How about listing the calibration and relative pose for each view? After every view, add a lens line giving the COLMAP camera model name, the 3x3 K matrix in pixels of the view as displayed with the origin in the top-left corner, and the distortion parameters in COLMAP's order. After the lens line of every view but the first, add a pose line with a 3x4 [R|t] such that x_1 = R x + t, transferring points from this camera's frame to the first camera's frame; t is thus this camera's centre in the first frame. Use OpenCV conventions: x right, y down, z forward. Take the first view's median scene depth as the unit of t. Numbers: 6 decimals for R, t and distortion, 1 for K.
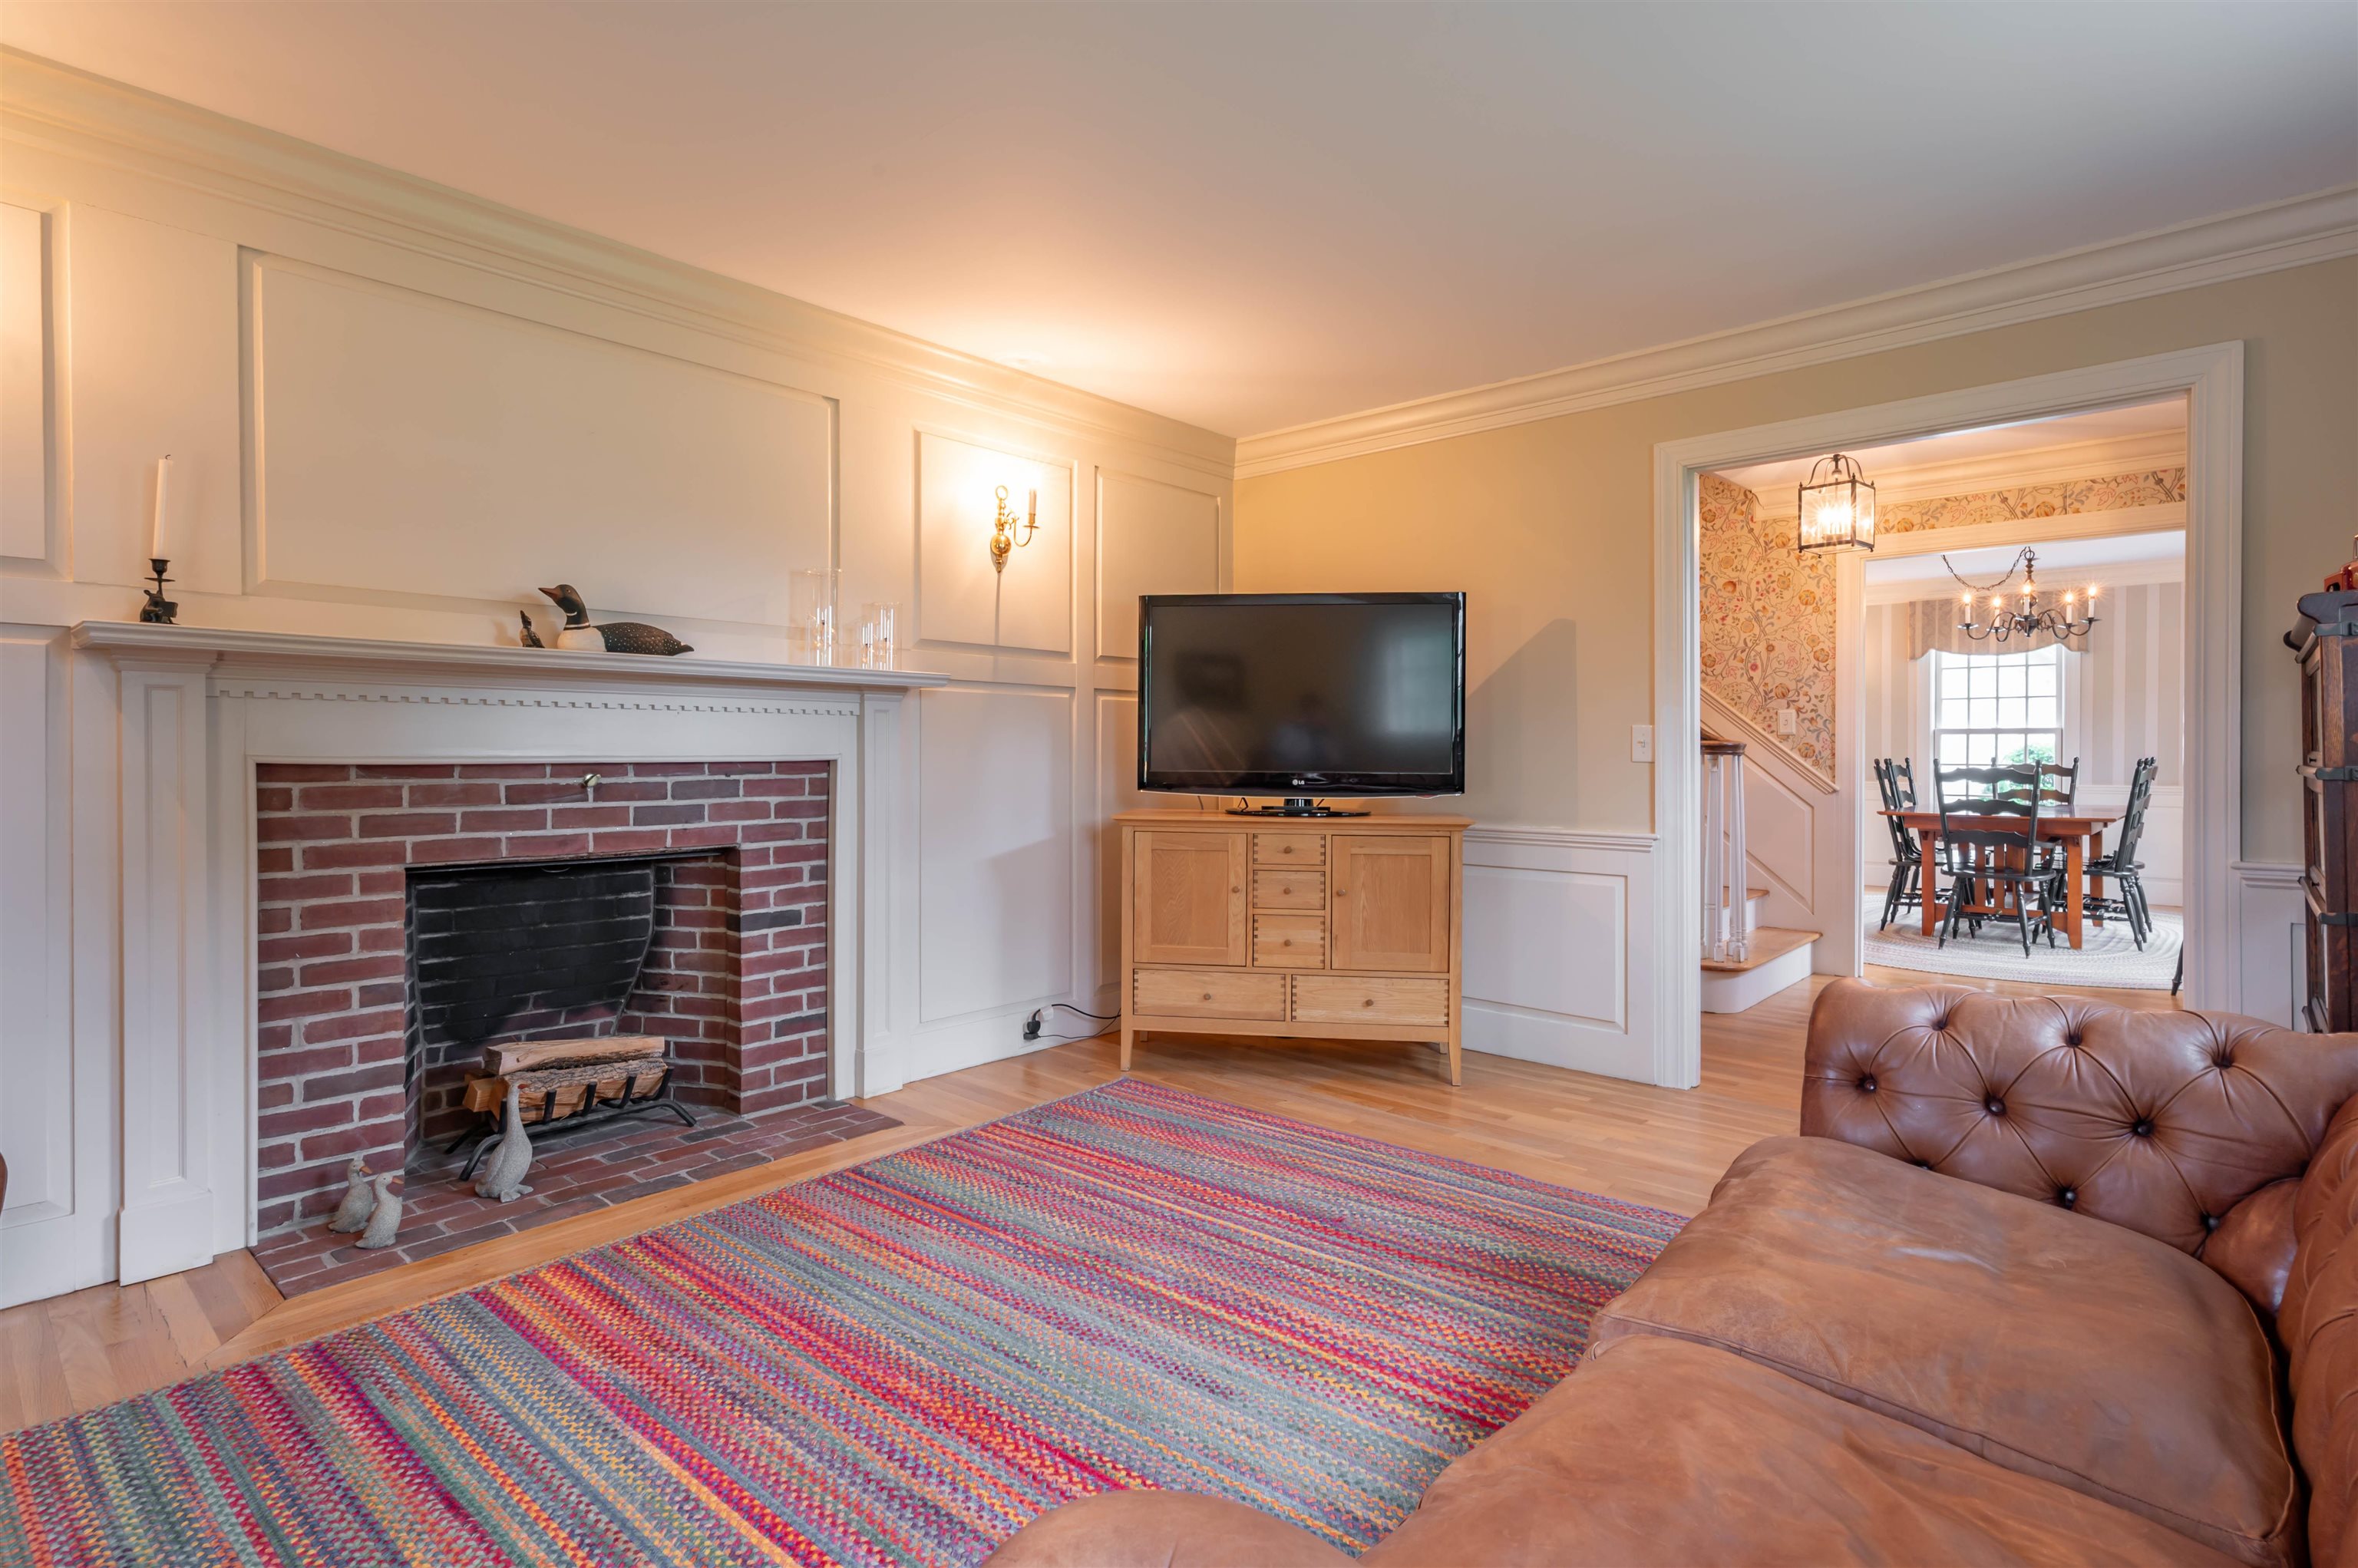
lens RADIAL K [[1176.1, 0, 1174.8], [0, 1176.1, 763.5], [0, 0, 1]] dist [-0.002234, 0.000349]
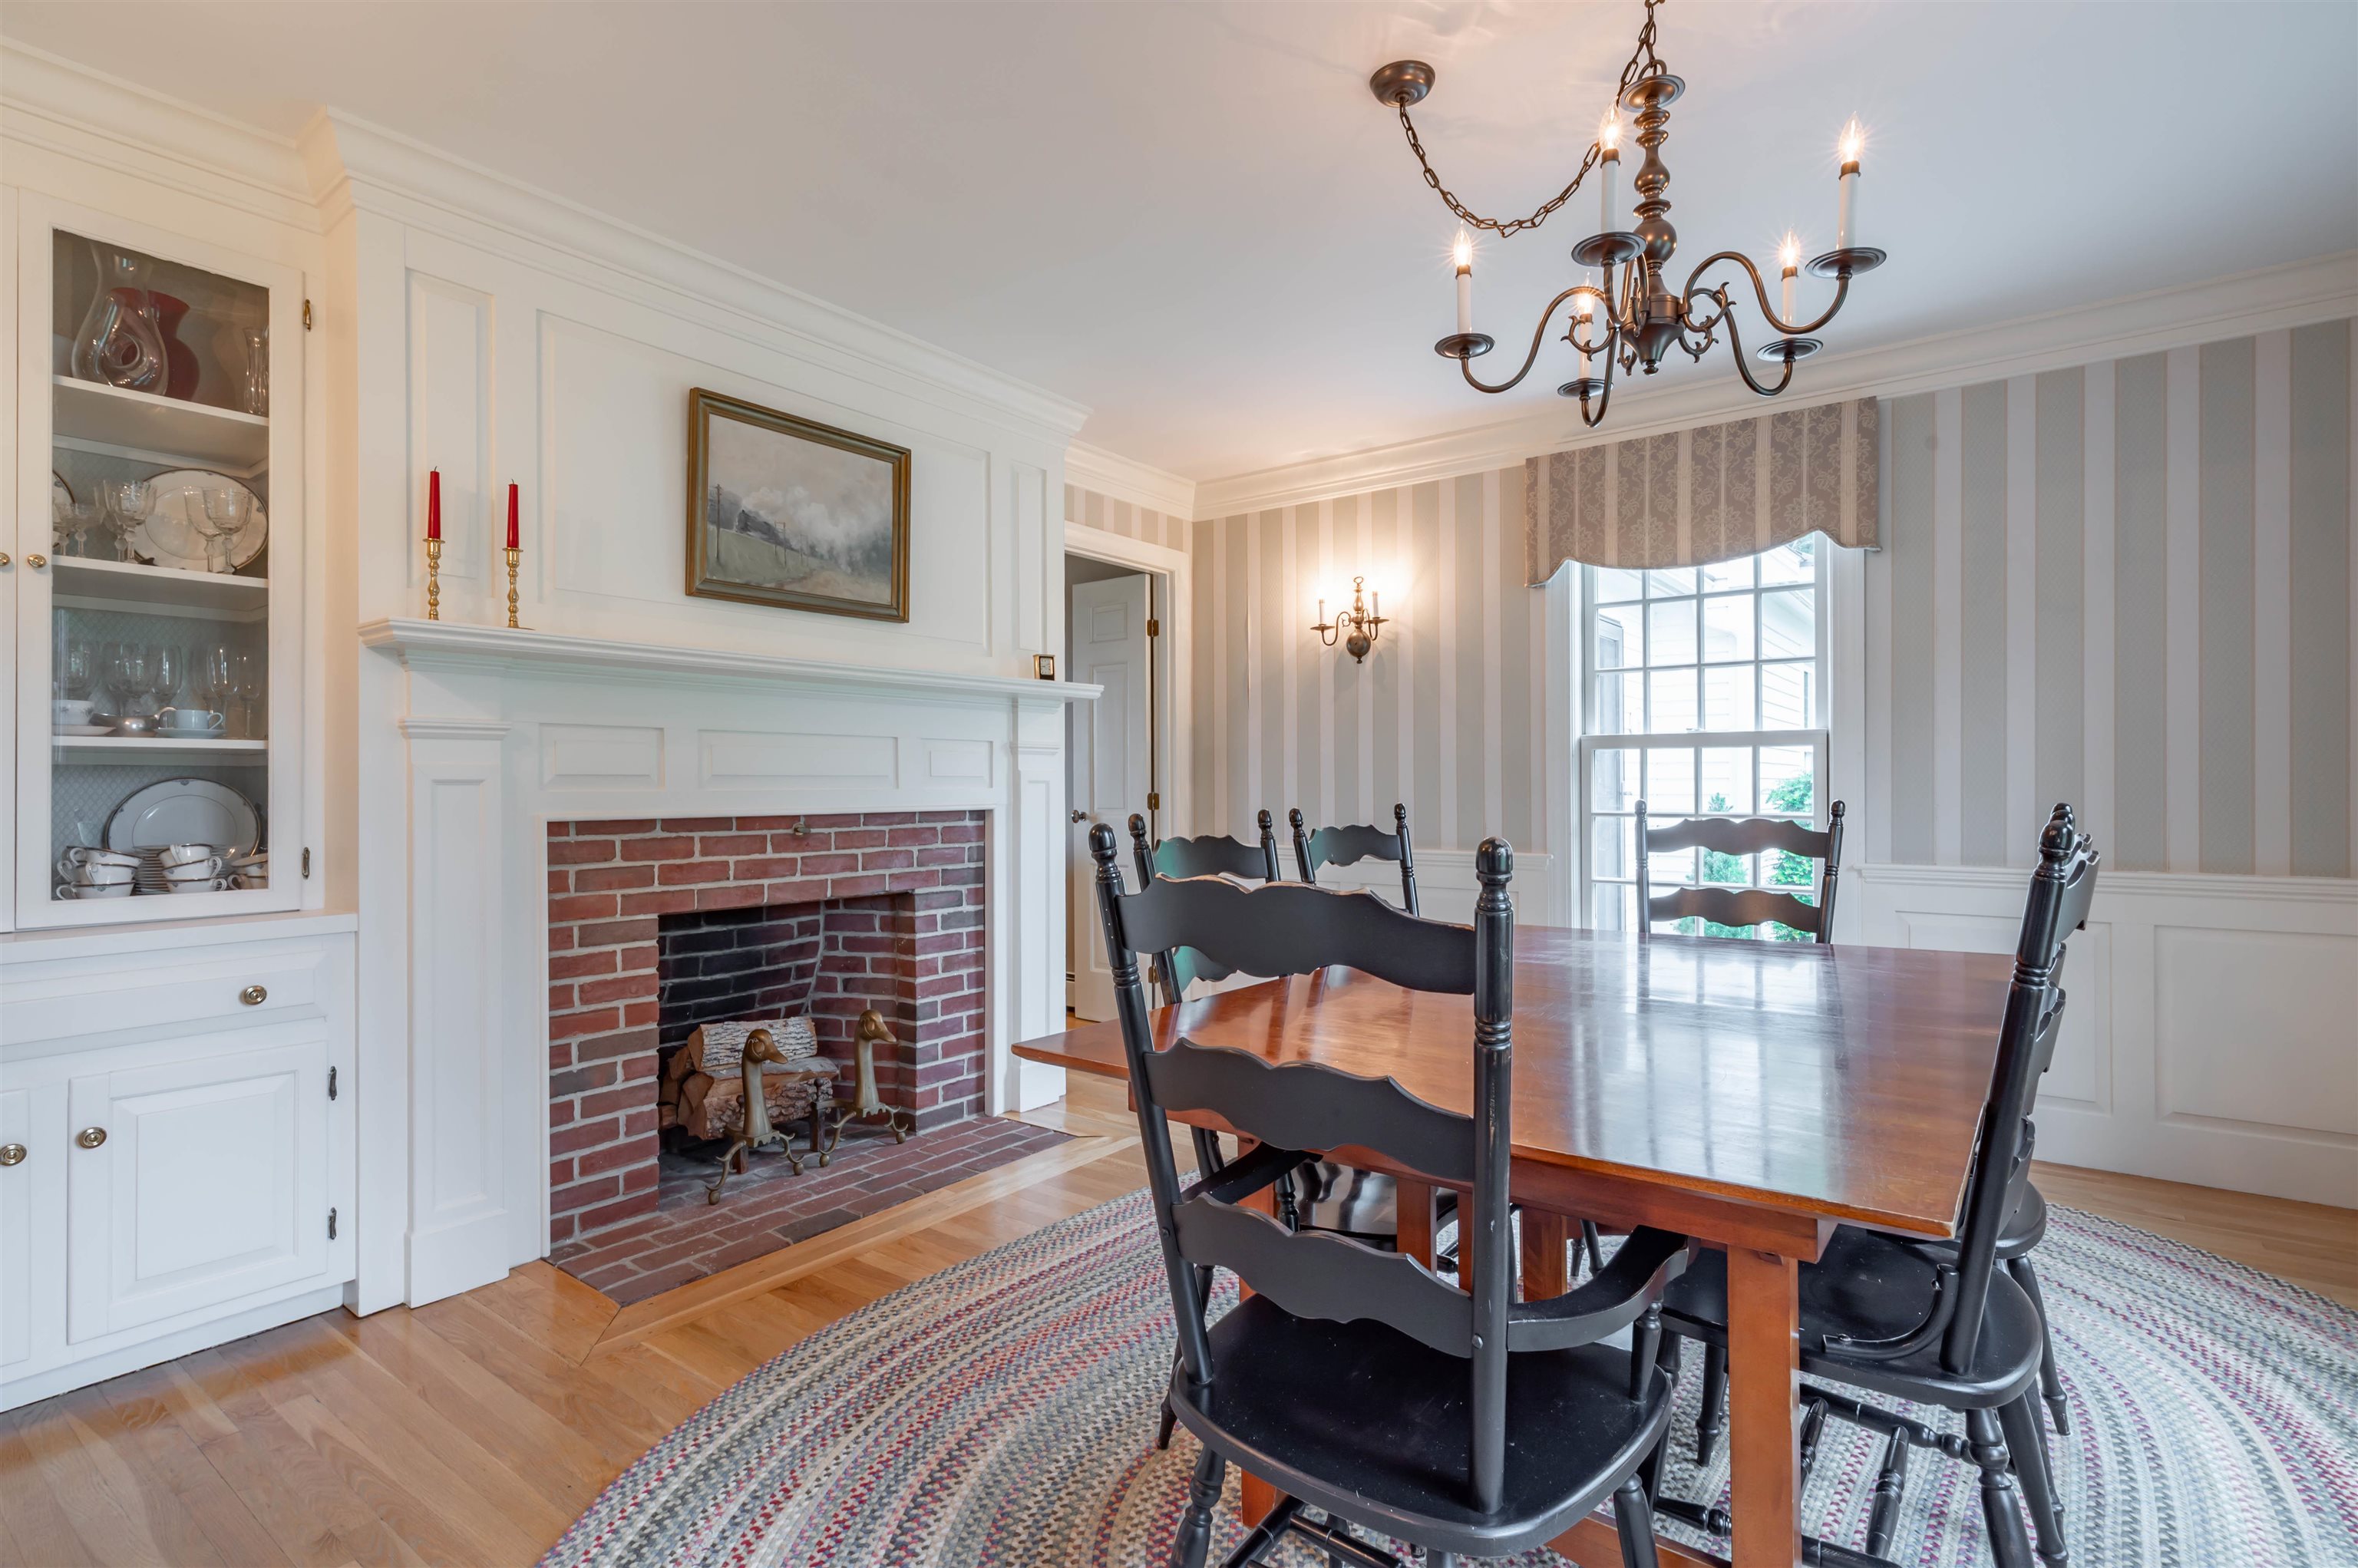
lens RADIAL K [[1175.2, 0, 1210.7], [0, 1175.2, 782.9], [0, 0, 1]] dist [0.000976, 0.000104]
pose [[0.992190, 0.000755, 0.124730, 2.256791], [0.000084, 0.999977, -0.006725, -0.037002], [-0.124732, 0.006683, 0.992168, 2.831482]]
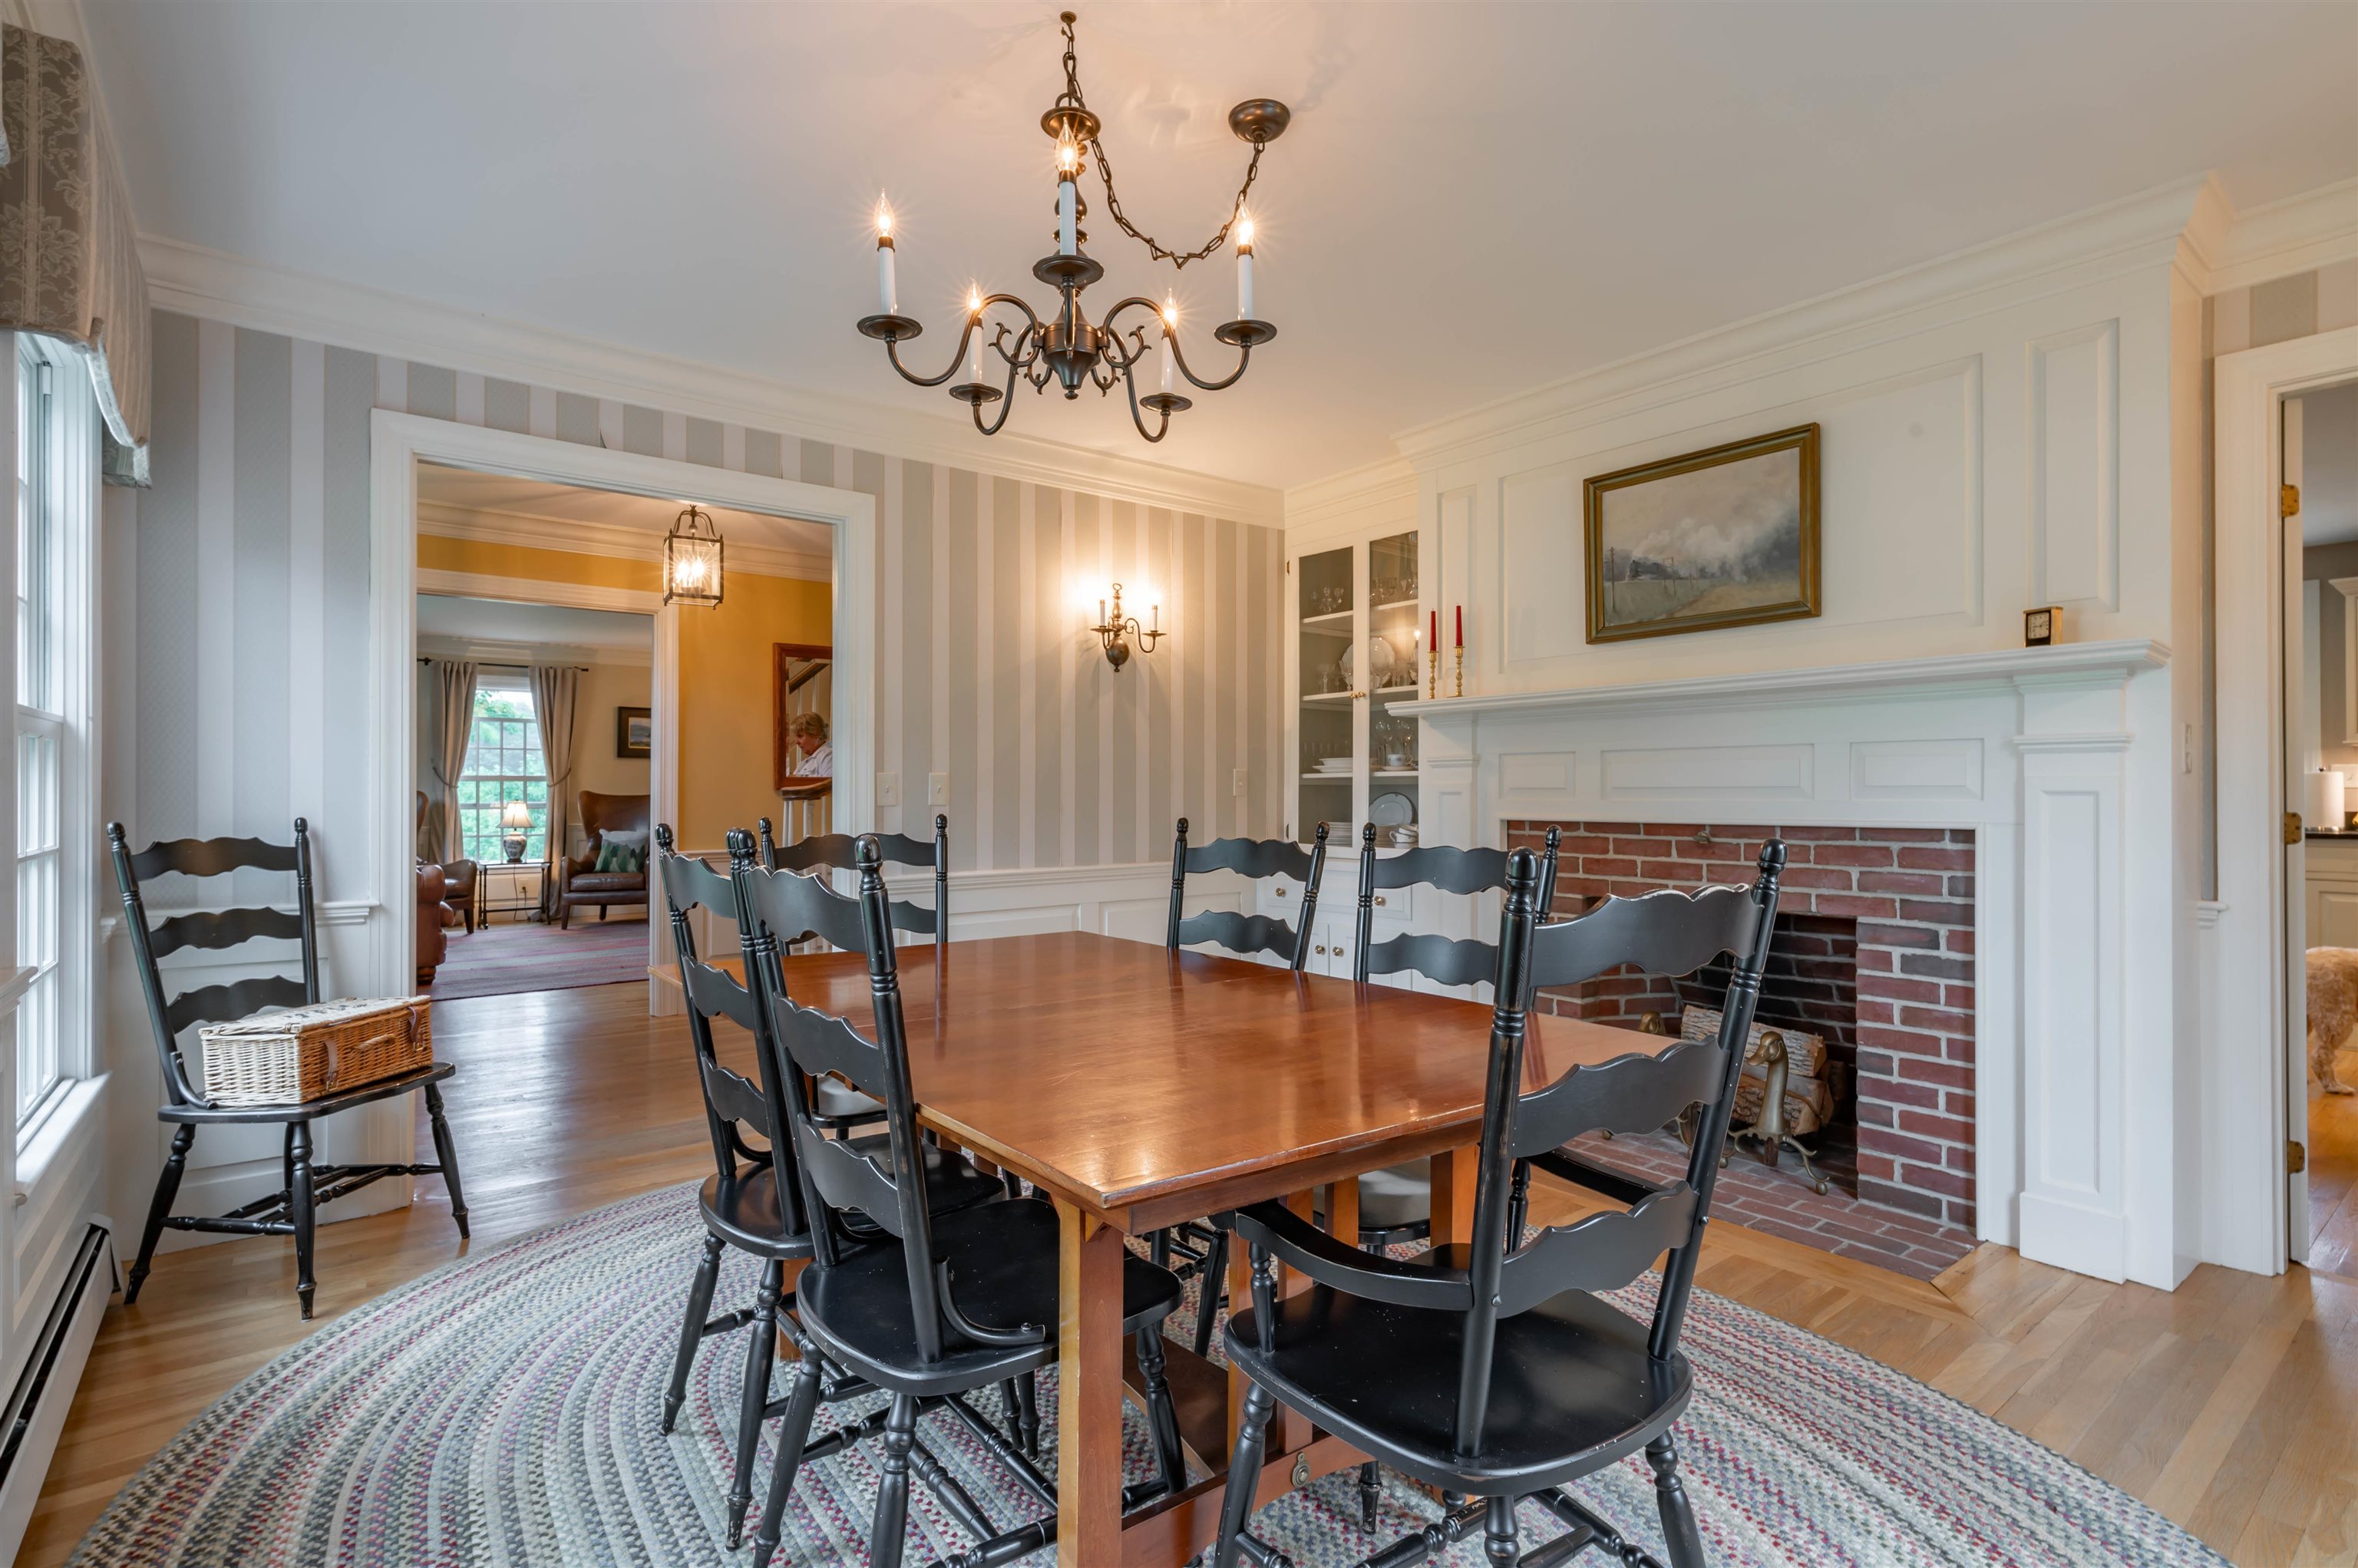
lens RADIAL K [[1144.1, 0, 1170.9], [0, 1144.1, 788.8], [0, 0, 1]] dist [0.001891, 0.000599]
pose [[-0.177163, -0.001250, -0.984181, 3.936948], [-0.004384, 0.999990, -0.000481, -0.053686], [0.984172, 0.004229, -0.177167, 4.259894]]
